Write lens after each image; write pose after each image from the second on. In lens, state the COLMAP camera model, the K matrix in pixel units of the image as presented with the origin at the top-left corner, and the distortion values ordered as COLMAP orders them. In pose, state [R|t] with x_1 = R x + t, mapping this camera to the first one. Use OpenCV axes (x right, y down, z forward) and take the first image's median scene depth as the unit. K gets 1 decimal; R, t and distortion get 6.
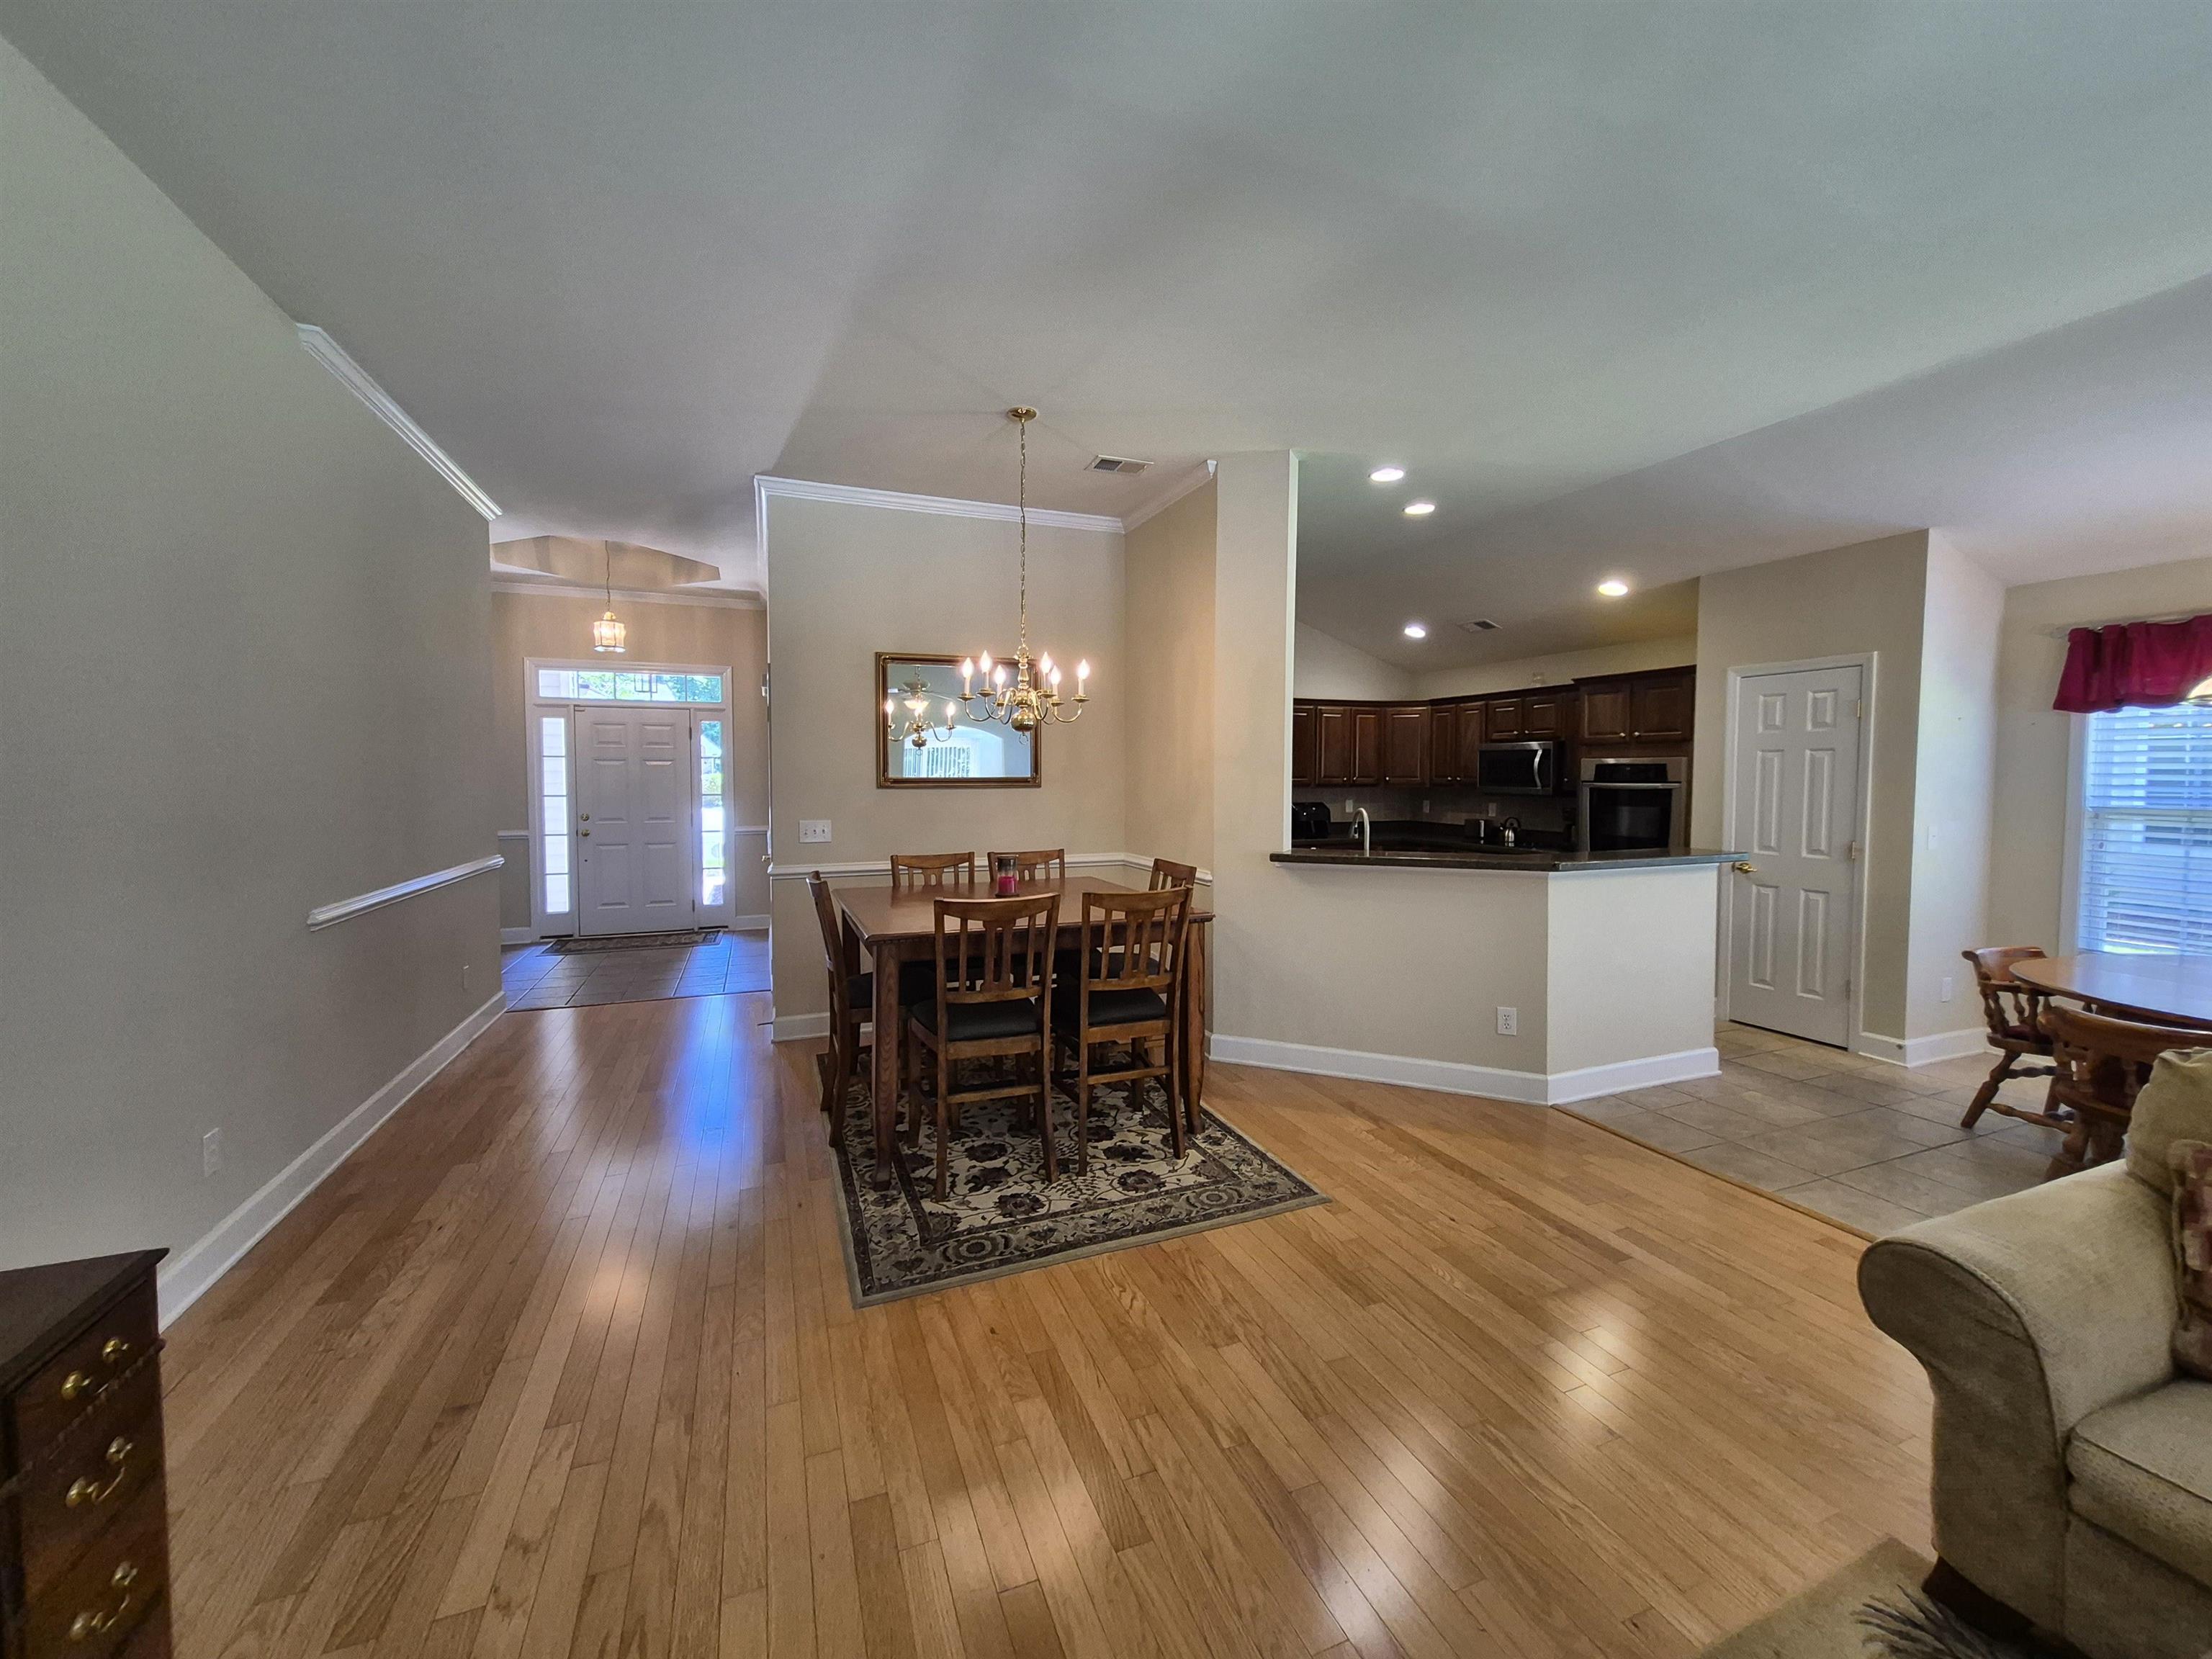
lens RADIAL K [[867.3, 0, 1108.2], [0, 867.3, 822.3], [0, 0, 1]] dist [0.006709, -0.002342]
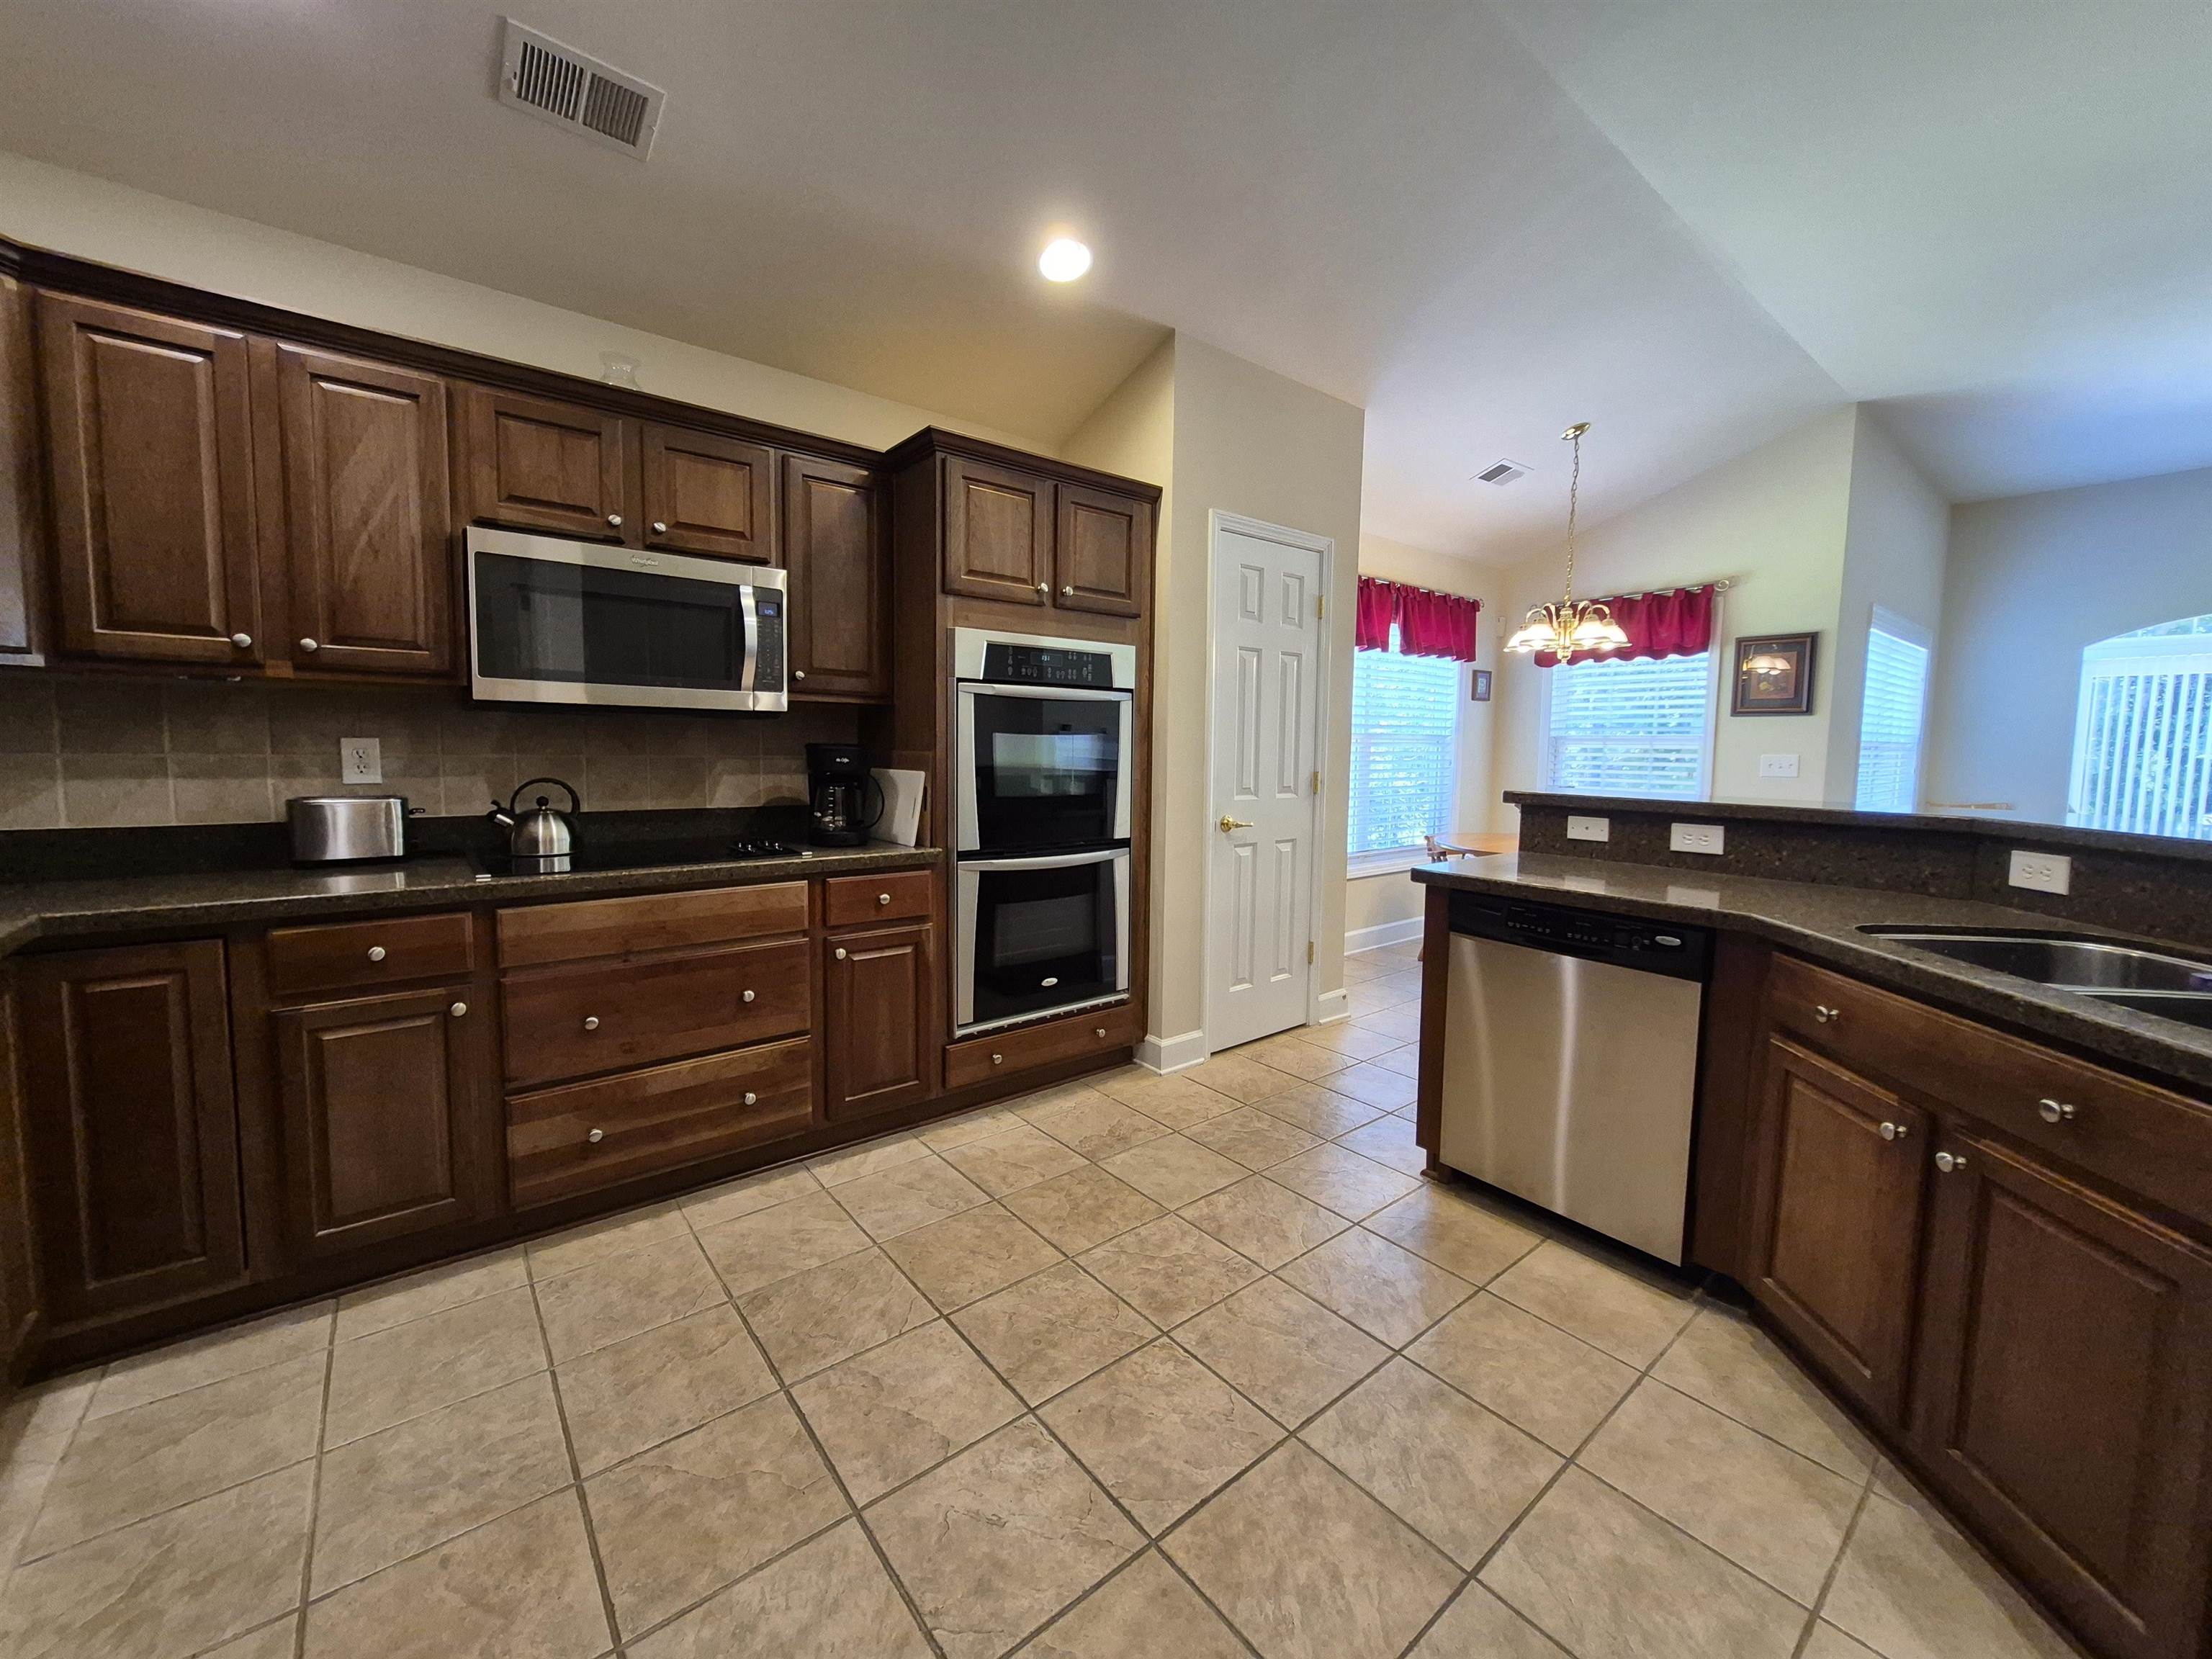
lens RADIAL K [[867.3, 0, 1106.2], [0, 867.3, 814.2], [0, 0, 1]] dist [0.006709, -0.002342]
pose [[-0.292751, -0.085204, 0.952385, 0.129327], [0.040565, 0.994019, 0.101398, -0.026193], [-0.955328, 0.068318, -0.287544, 1.300629]]
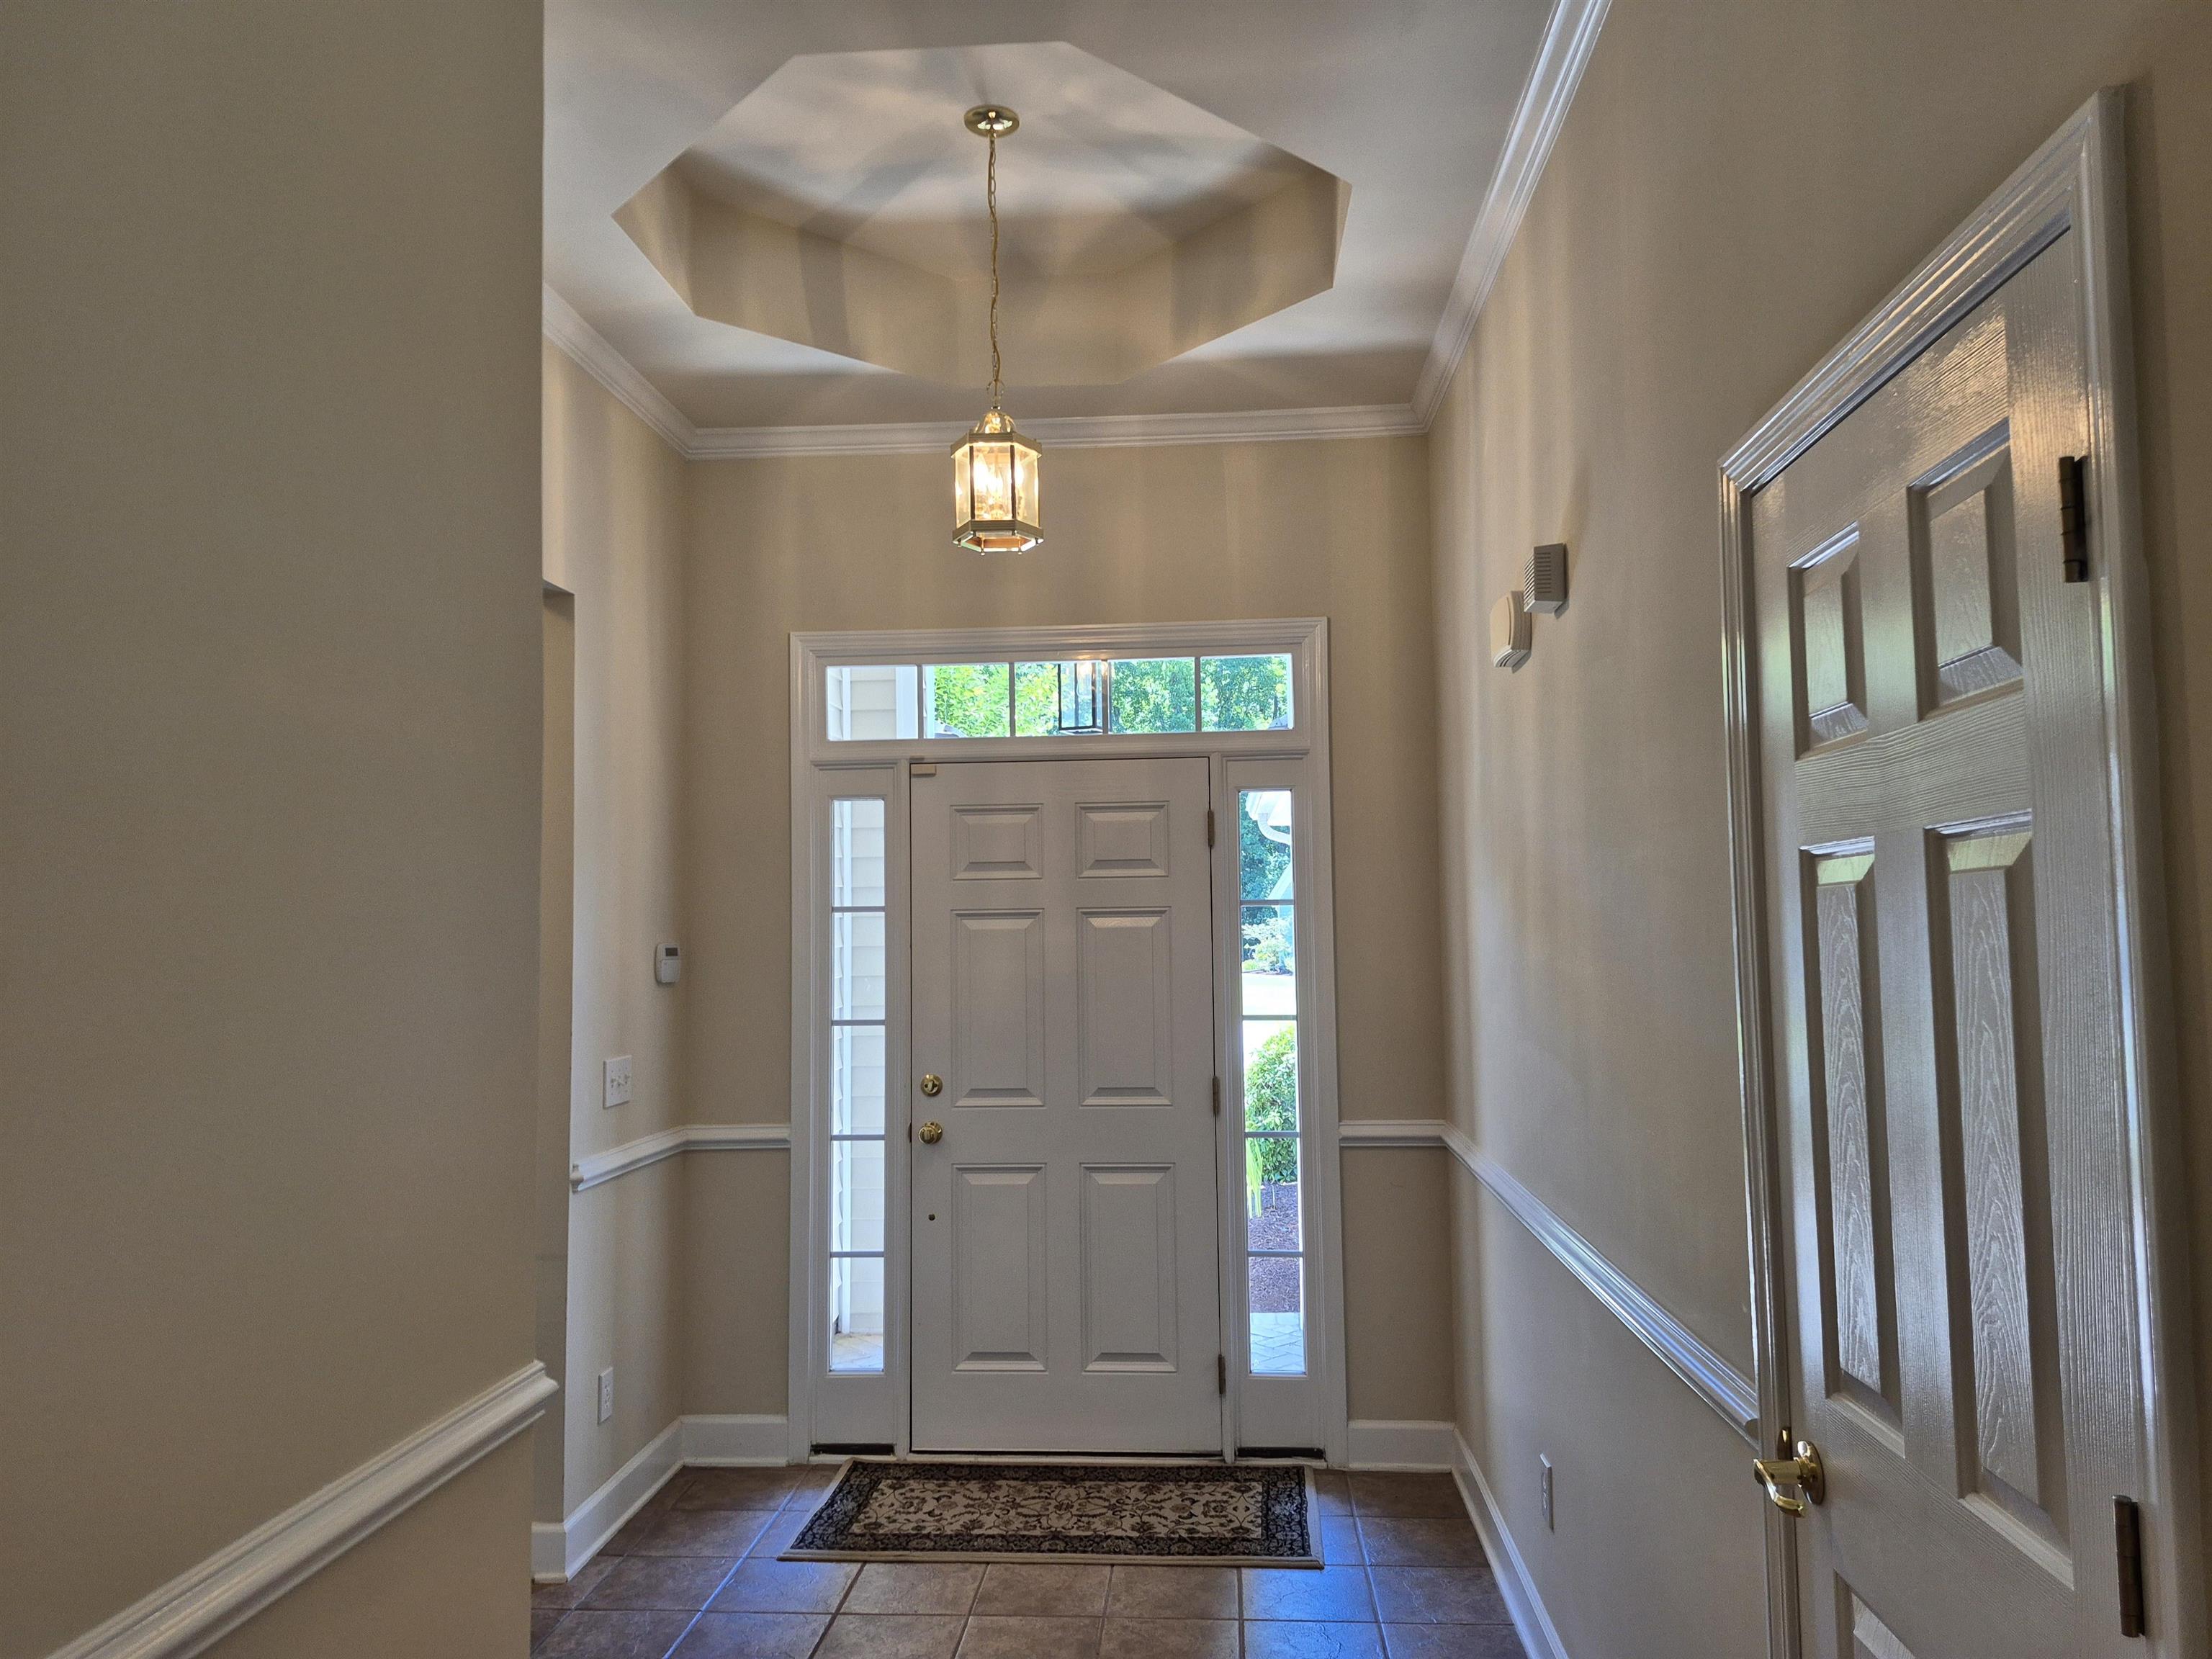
lens RADIAL K [[1563.2, 0, 1114.7], [0, 1563.2, 825.5], [0, 0, 1]] dist [0.075379, -0.066685]
pose [[0.900011, -0.050848, -0.432892, -0.413140], [-0.003931, 0.992185, -0.124716, -0.047287], [0.435850, 0.113948, 0.892777, 0.731987]]
